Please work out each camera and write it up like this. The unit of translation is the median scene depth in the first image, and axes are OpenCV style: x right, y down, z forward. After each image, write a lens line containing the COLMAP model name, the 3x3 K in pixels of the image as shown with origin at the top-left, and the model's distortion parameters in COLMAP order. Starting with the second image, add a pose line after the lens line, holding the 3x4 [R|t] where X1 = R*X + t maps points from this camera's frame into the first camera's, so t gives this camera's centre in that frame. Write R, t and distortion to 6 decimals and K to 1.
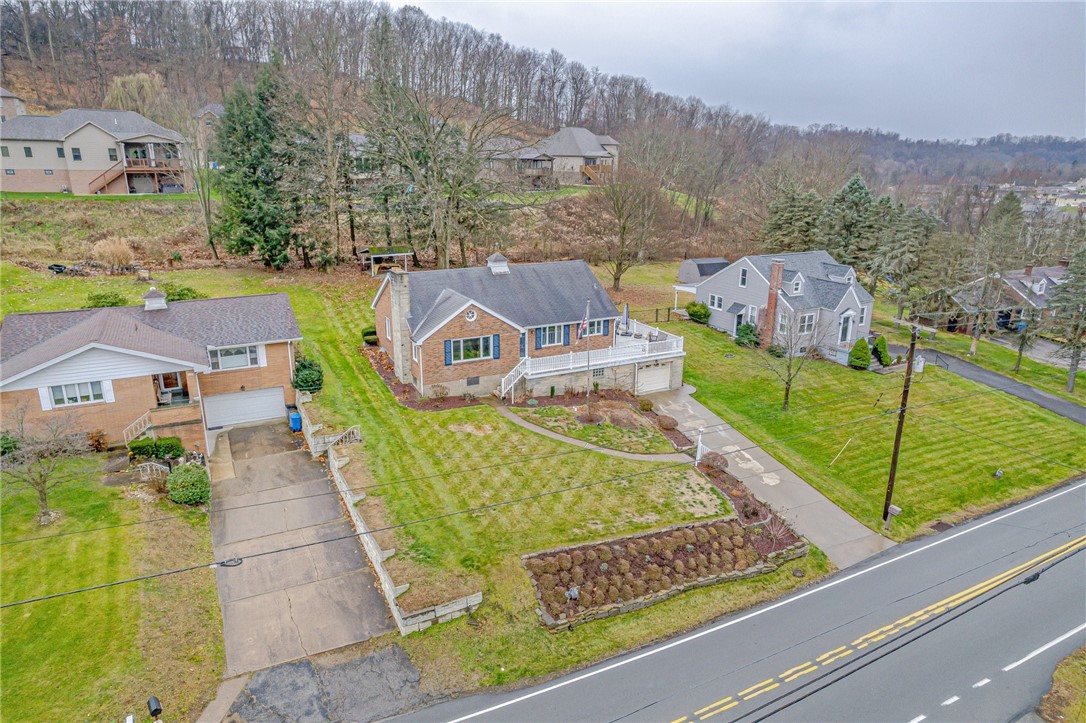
lens RADIAL K [[697.3, 0, 543.0], [0, 697.3, 361.5], [0, 0, 1]] dist [-0.082652, 0.074762]
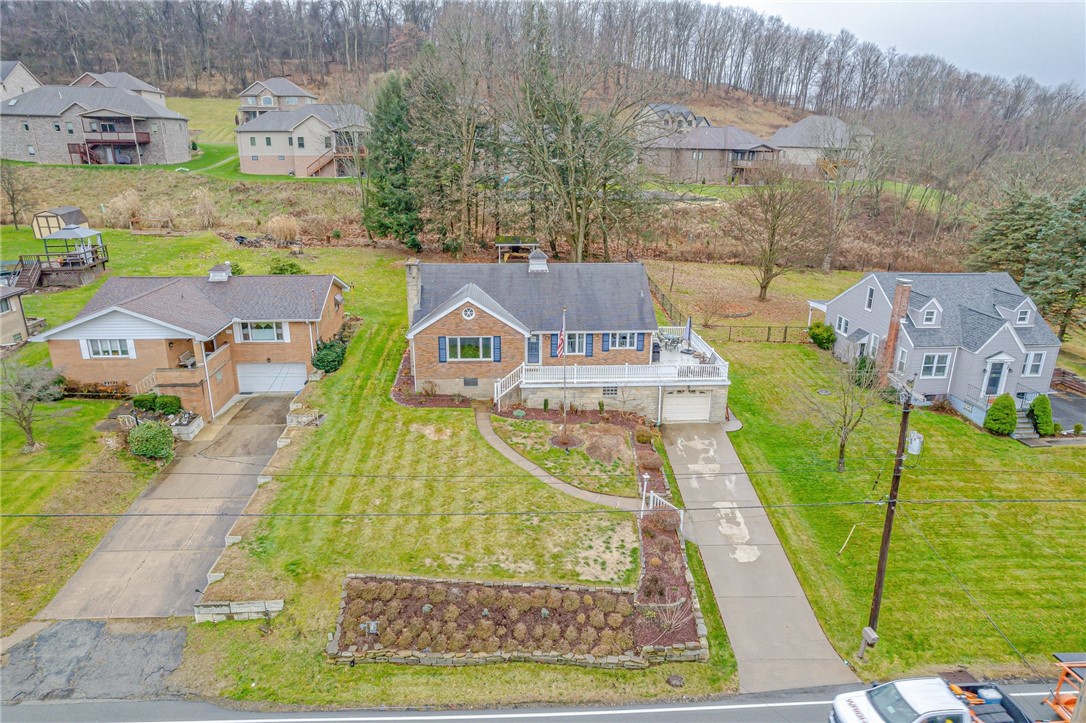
lens RADIAL K [[697.3, 0, 543.0], [0, 697.3, 361.5], [0, 0, 1]] dist [-0.082652, 0.074762]
pose [[0.914935, 0.121535, -0.384868, 0.361164], [-0.116232, 0.992529, 0.037108, -0.047572], [0.386503, 0.010782, 0.922225, 0.159380]]
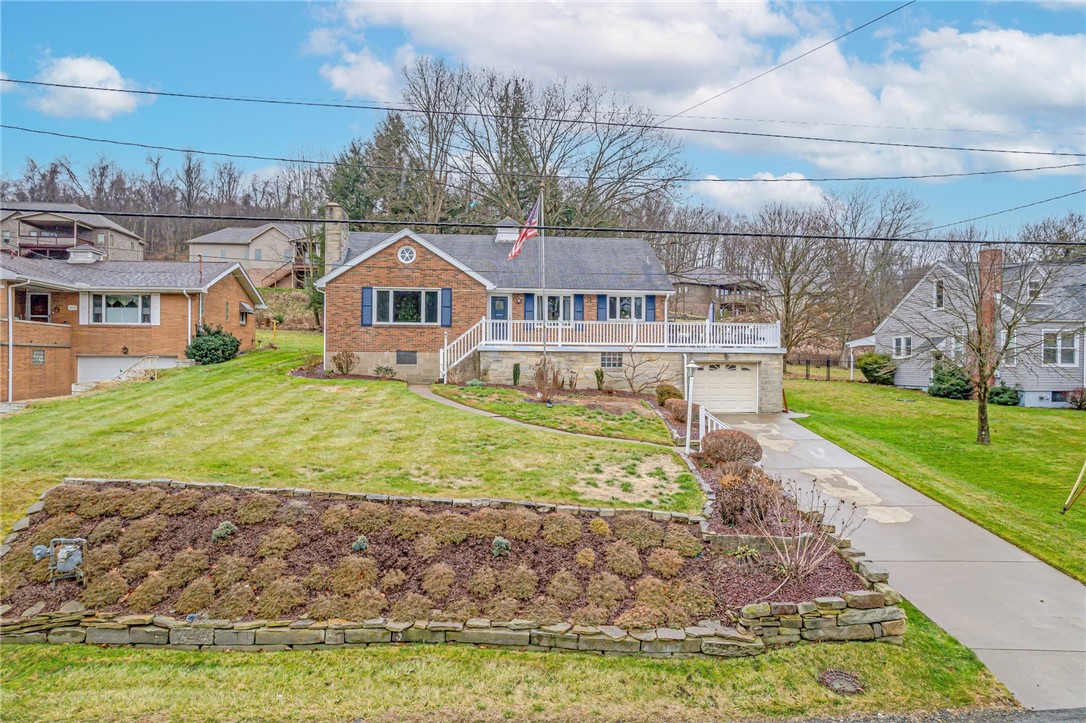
lens RADIAL K [[697.3, 0, 543.0], [0, 697.3, 361.5], [0, 0, 1]] dist [-0.082652, 0.074762]
pose [[0.925700, -0.005028, -0.378225, 0.268456], [-0.106244, 0.956203, -0.272742, 0.199207], [0.363031, 0.292661, 0.884623, 0.480510]]
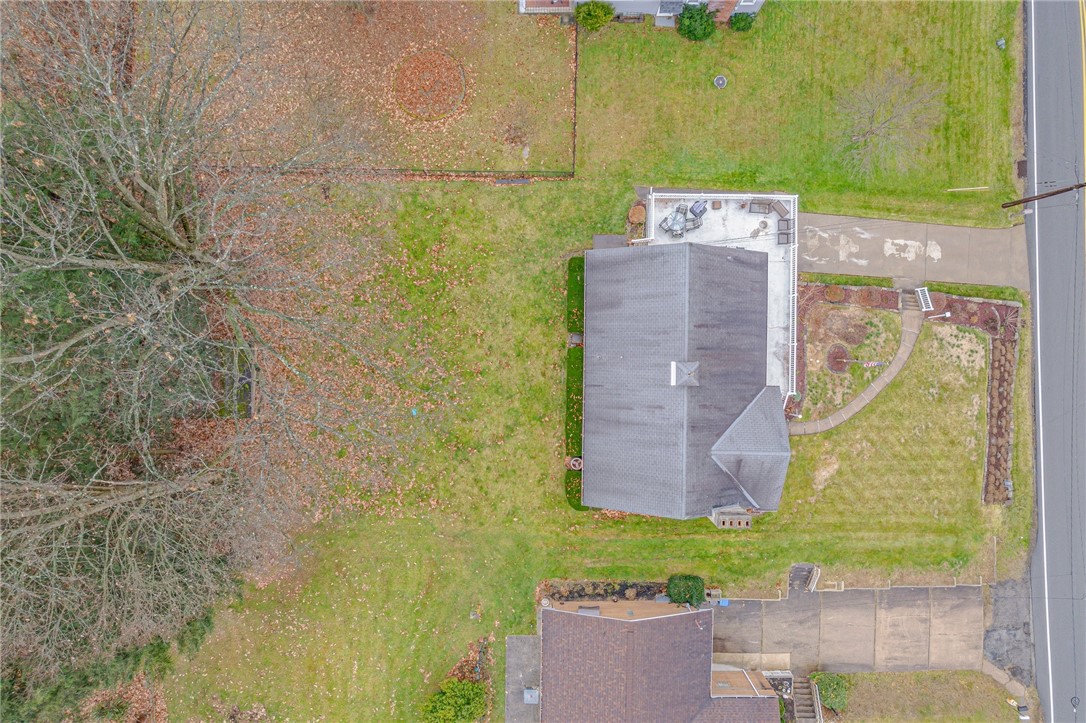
lens RADIAL K [[697.3, 0, 543.0], [0, 697.3, 361.5], [0, 0, 1]] dist [-0.082652, 0.074762]
pose [[0.473470, -0.880416, -0.026351, -0.120998], [0.267807, 0.115391, 0.956538, -1.034896], [-0.839110, -0.459949, 0.290415, 1.041259]]
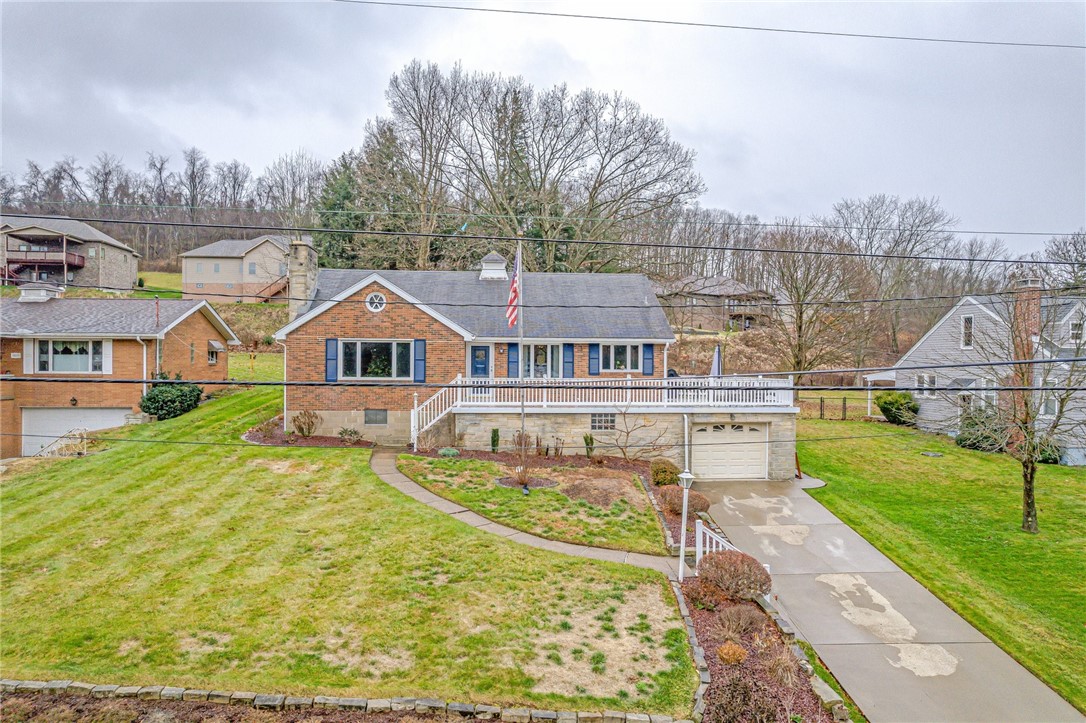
lens RADIAL K [[697.3, 0, 543.0], [0, 697.3, 361.5], [0, 0, 1]] dist [-0.082652, 0.074762]
pose [[0.920204, -0.004814, -0.391409, 0.263178], [-0.109528, 0.956817, -0.269267, 0.128202], [0.375803, 0.290651, 0.879940, 0.533975]]
